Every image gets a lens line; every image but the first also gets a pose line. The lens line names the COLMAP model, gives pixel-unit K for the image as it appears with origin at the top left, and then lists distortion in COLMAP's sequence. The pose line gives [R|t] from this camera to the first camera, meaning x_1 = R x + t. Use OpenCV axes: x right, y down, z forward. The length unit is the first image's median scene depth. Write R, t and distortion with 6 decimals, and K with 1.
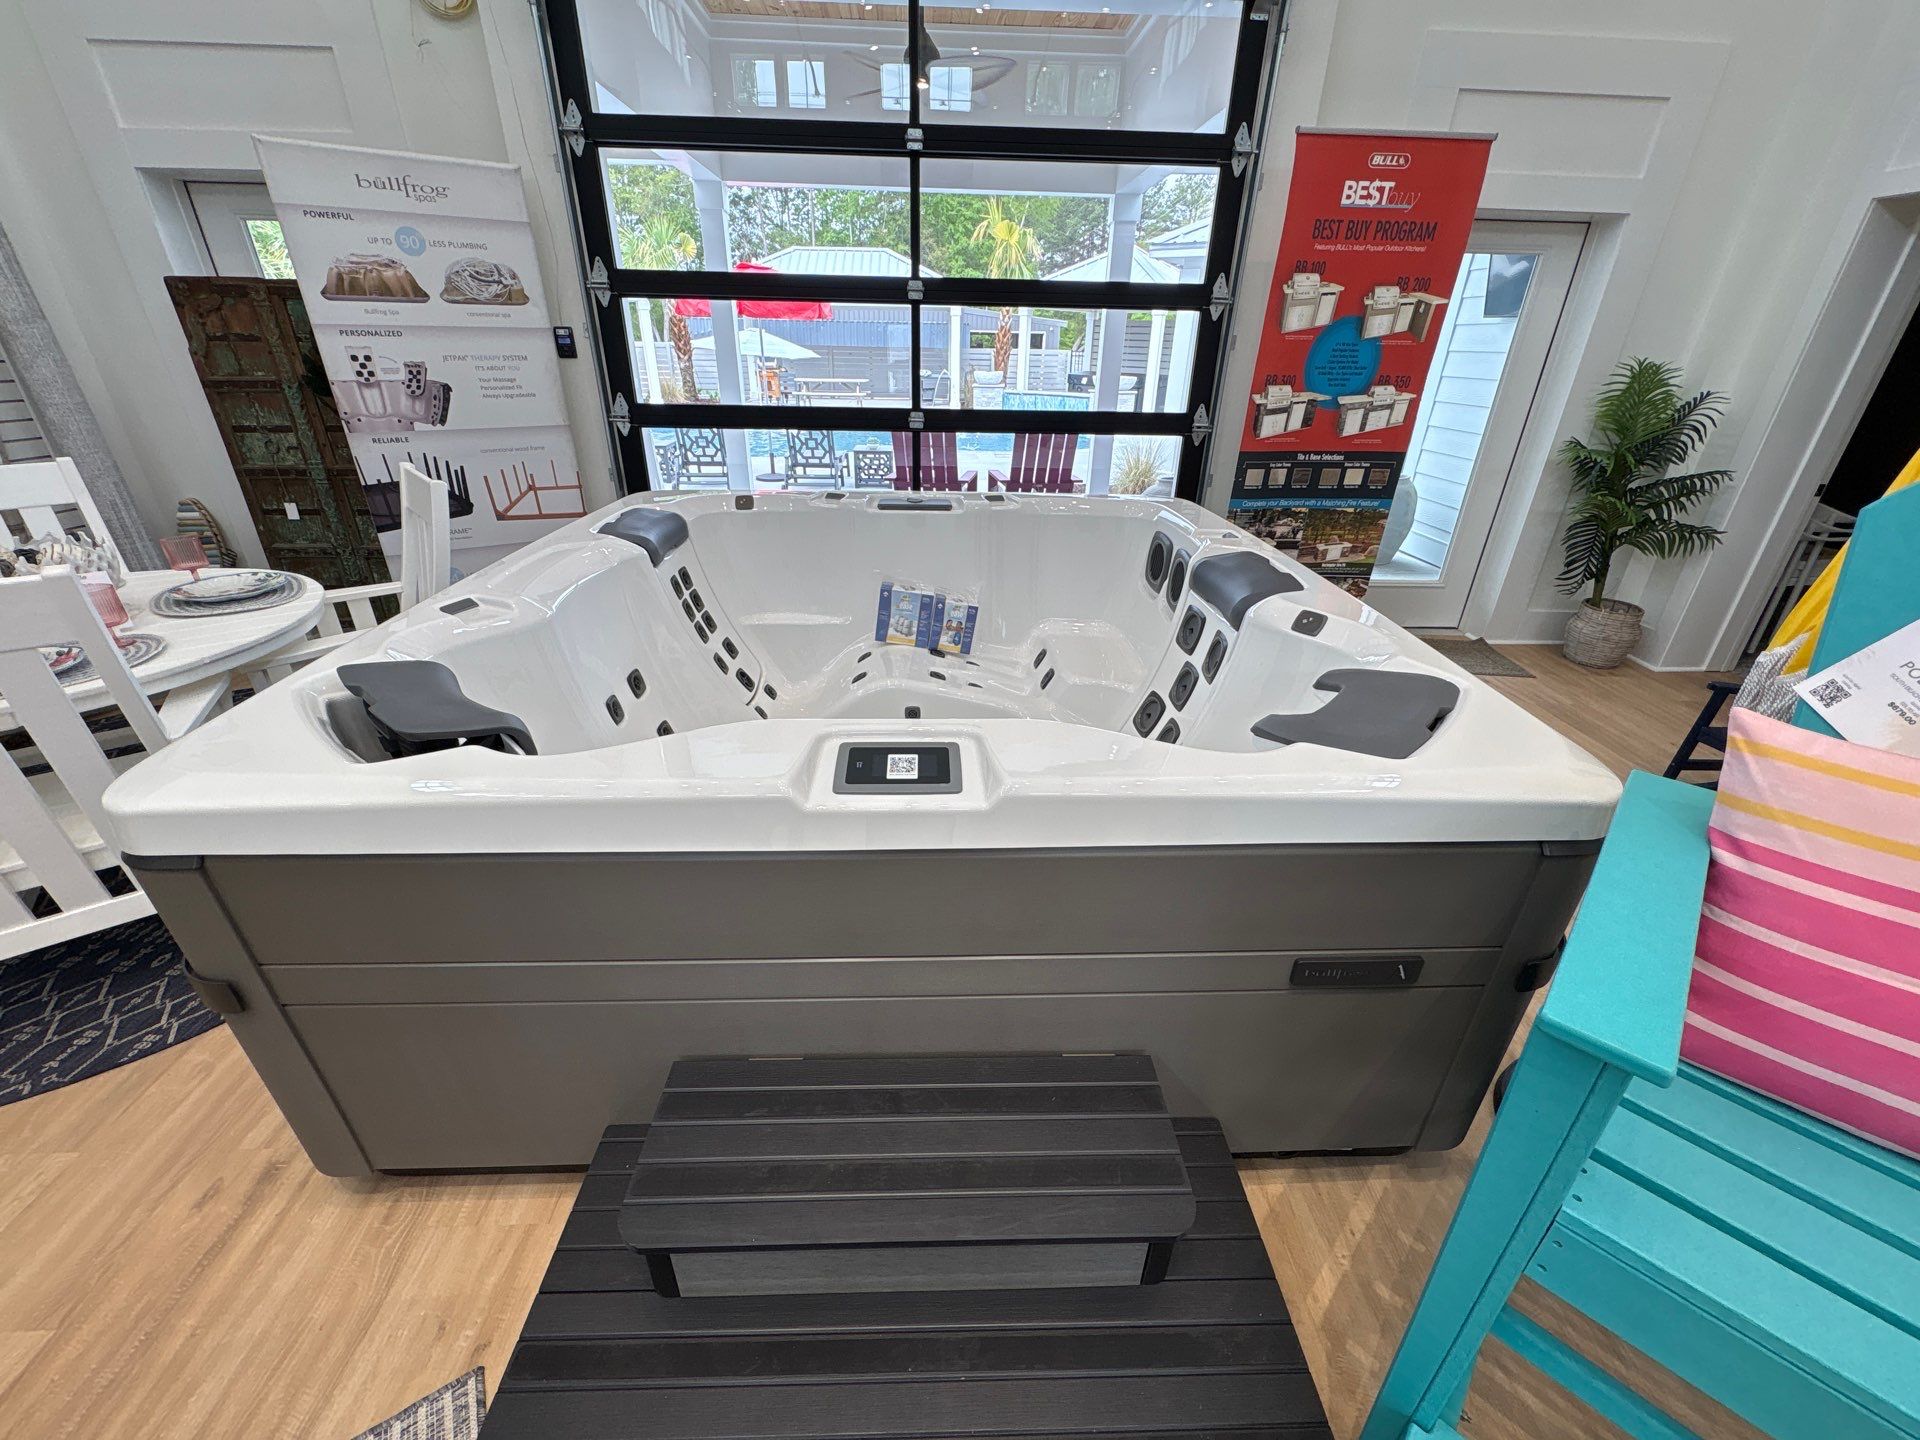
lens RADIAL K [[769.5, 0, 956.1], [0, 769.5, 717.0], [0, 0, 1]] dist [0.000076, -0.000369]
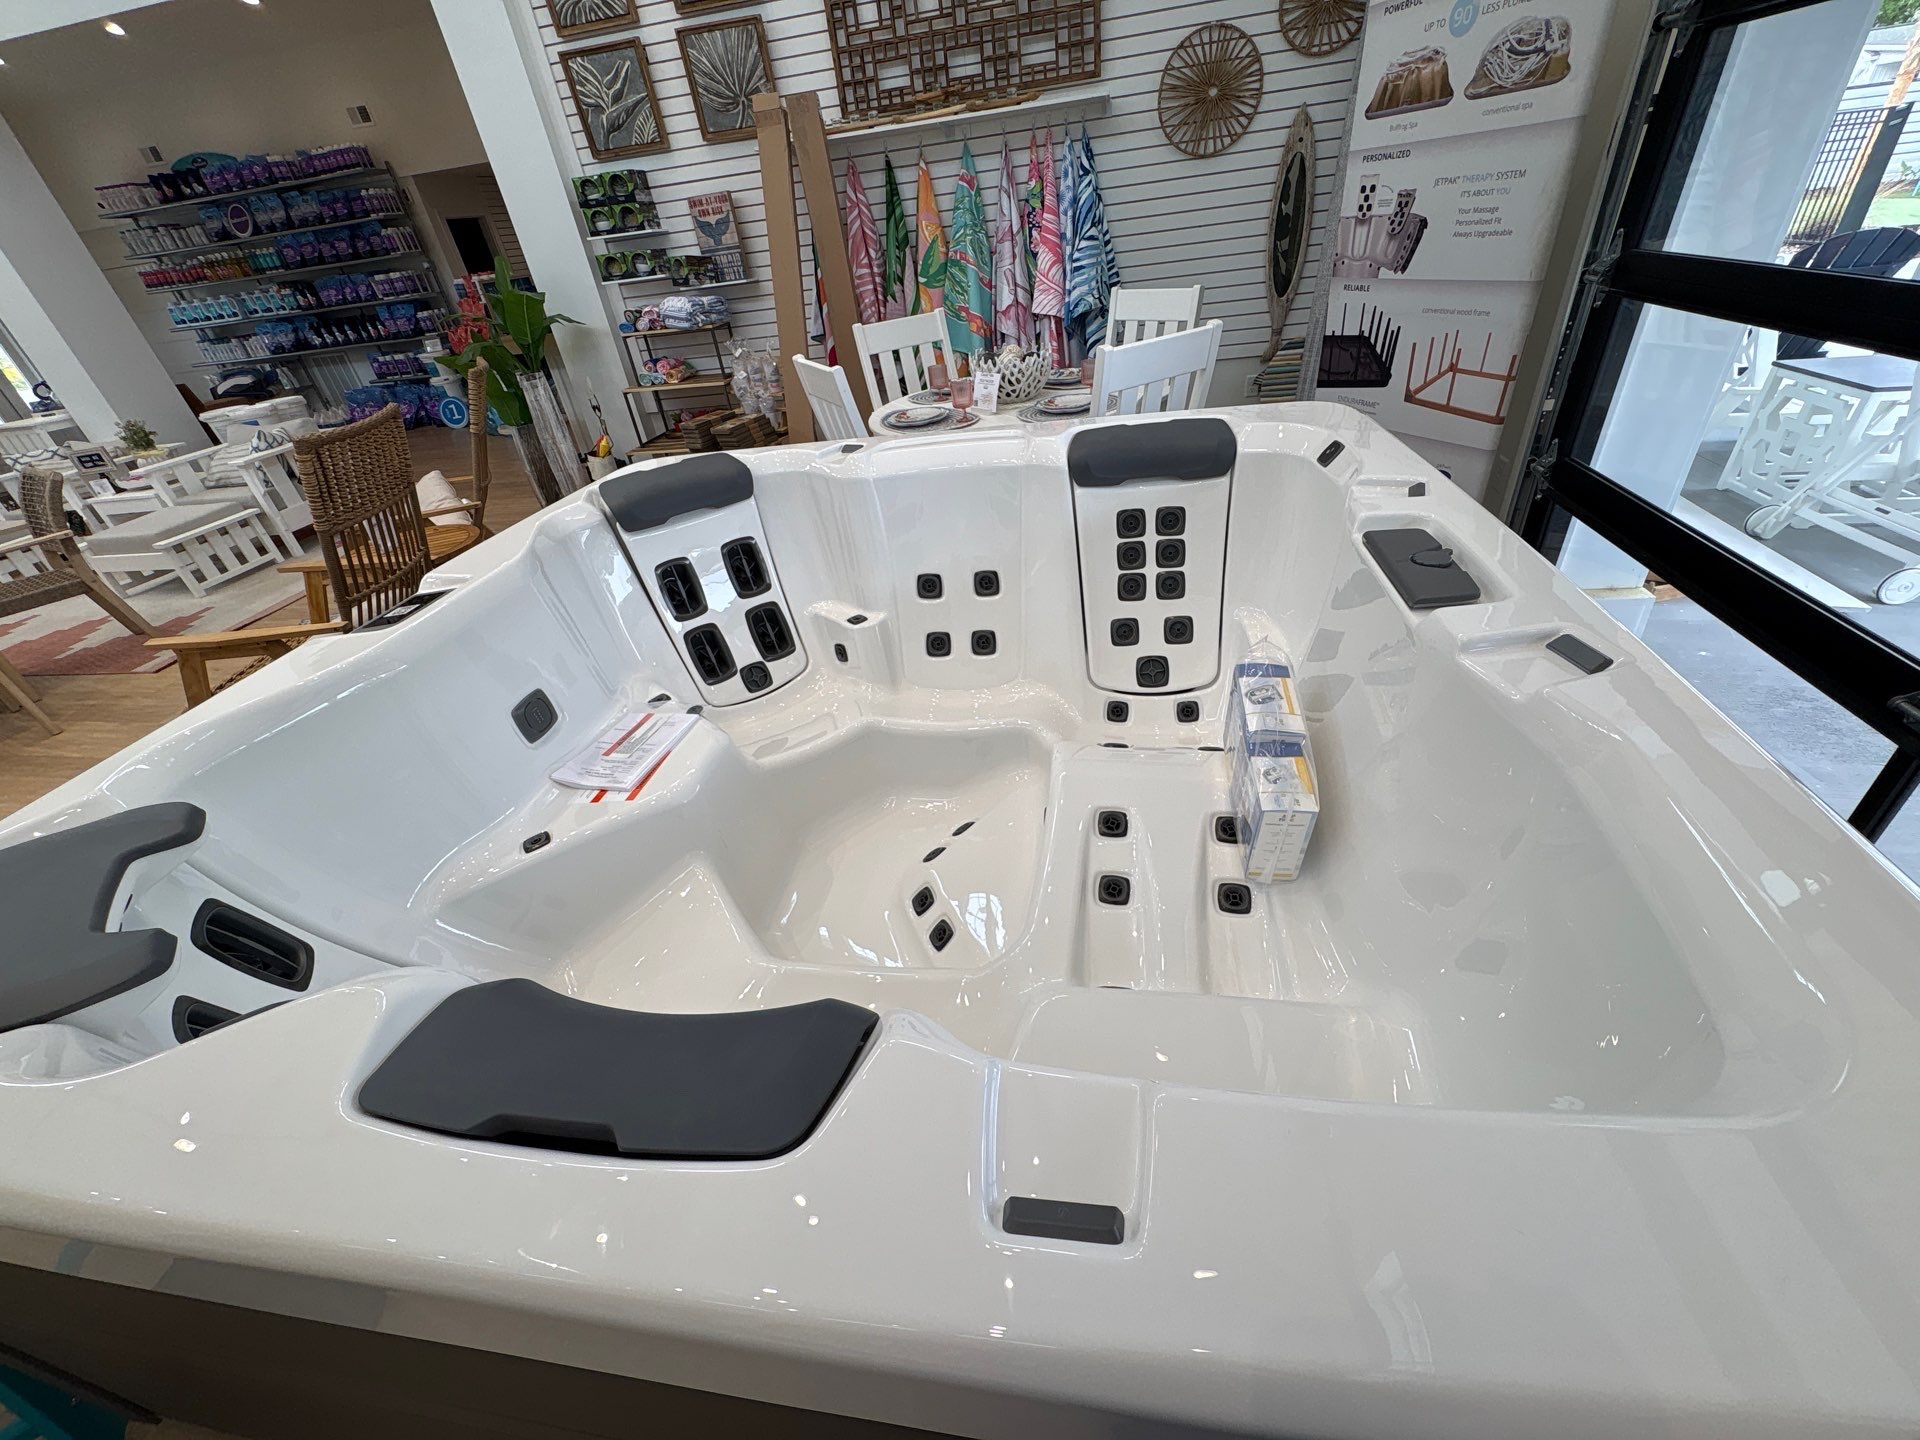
lens RADIAL K [[769.5, 0, 956.1], [0, 769.5, 717.0], [0, 0, 1]] dist [0.000076, -0.000369]
pose [[-0.197703, 0.545154, -0.814691, 0.365995], [-0.328673, 0.746122, 0.579030, -0.349945], [0.923519, 0.382243, 0.031667, 0.725863]]
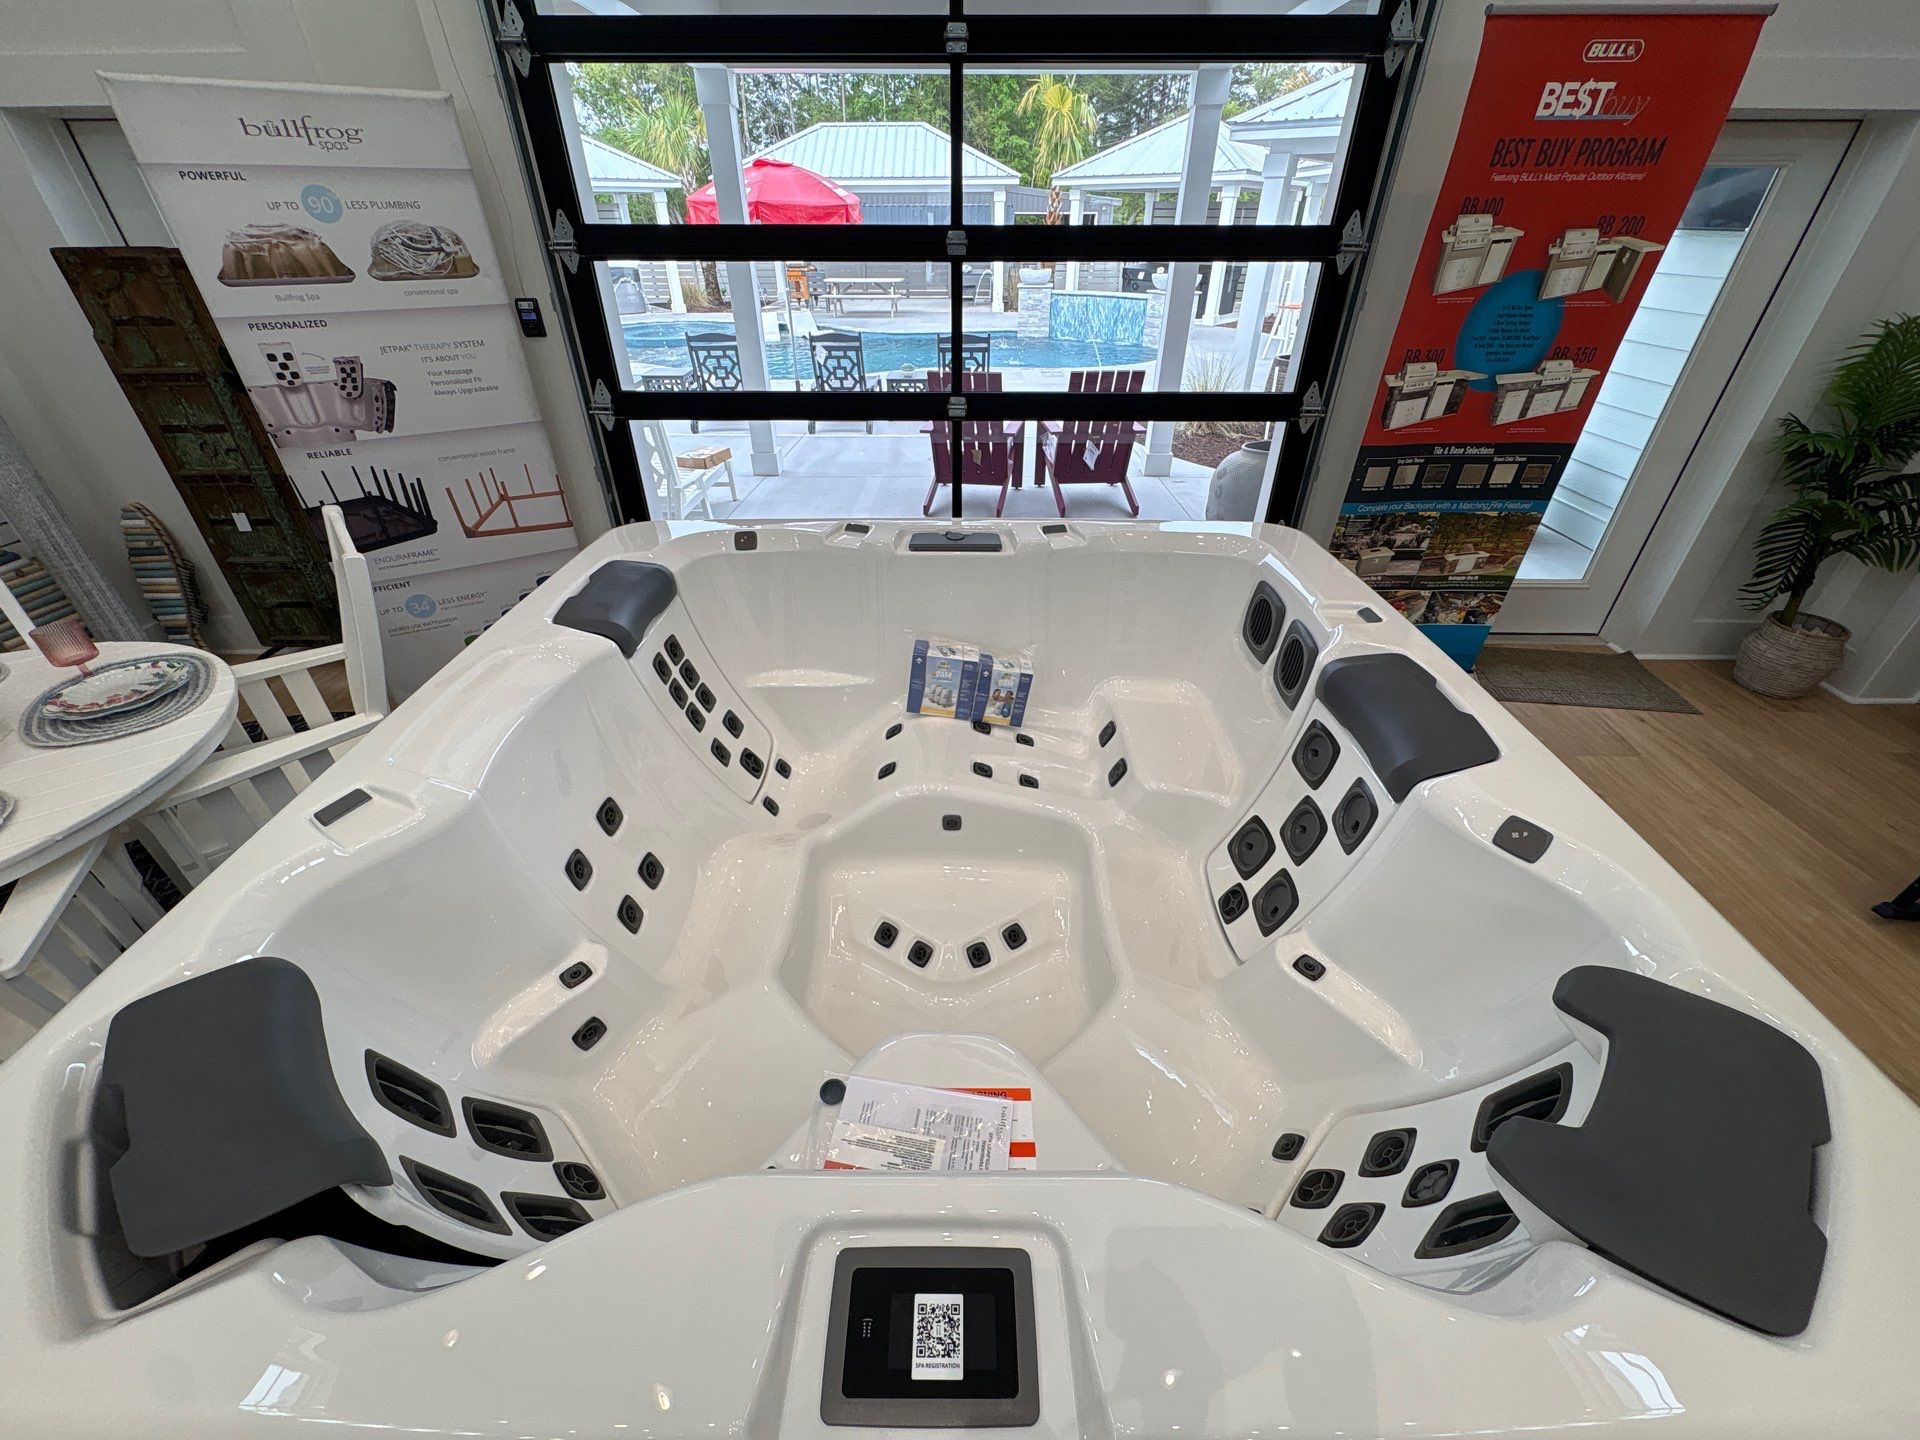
lens RADIAL K [[769.5, 0, 956.1], [0, 769.5, 717.0], [0, 0, 1]] dist [0.000076, -0.000369]
pose [[0.998774, 0.009314, -0.048618, -0.011205], [-0.003332, 0.992561, 0.121703, -0.178848], [0.049390, -0.121391, 0.991375, 0.169159]]
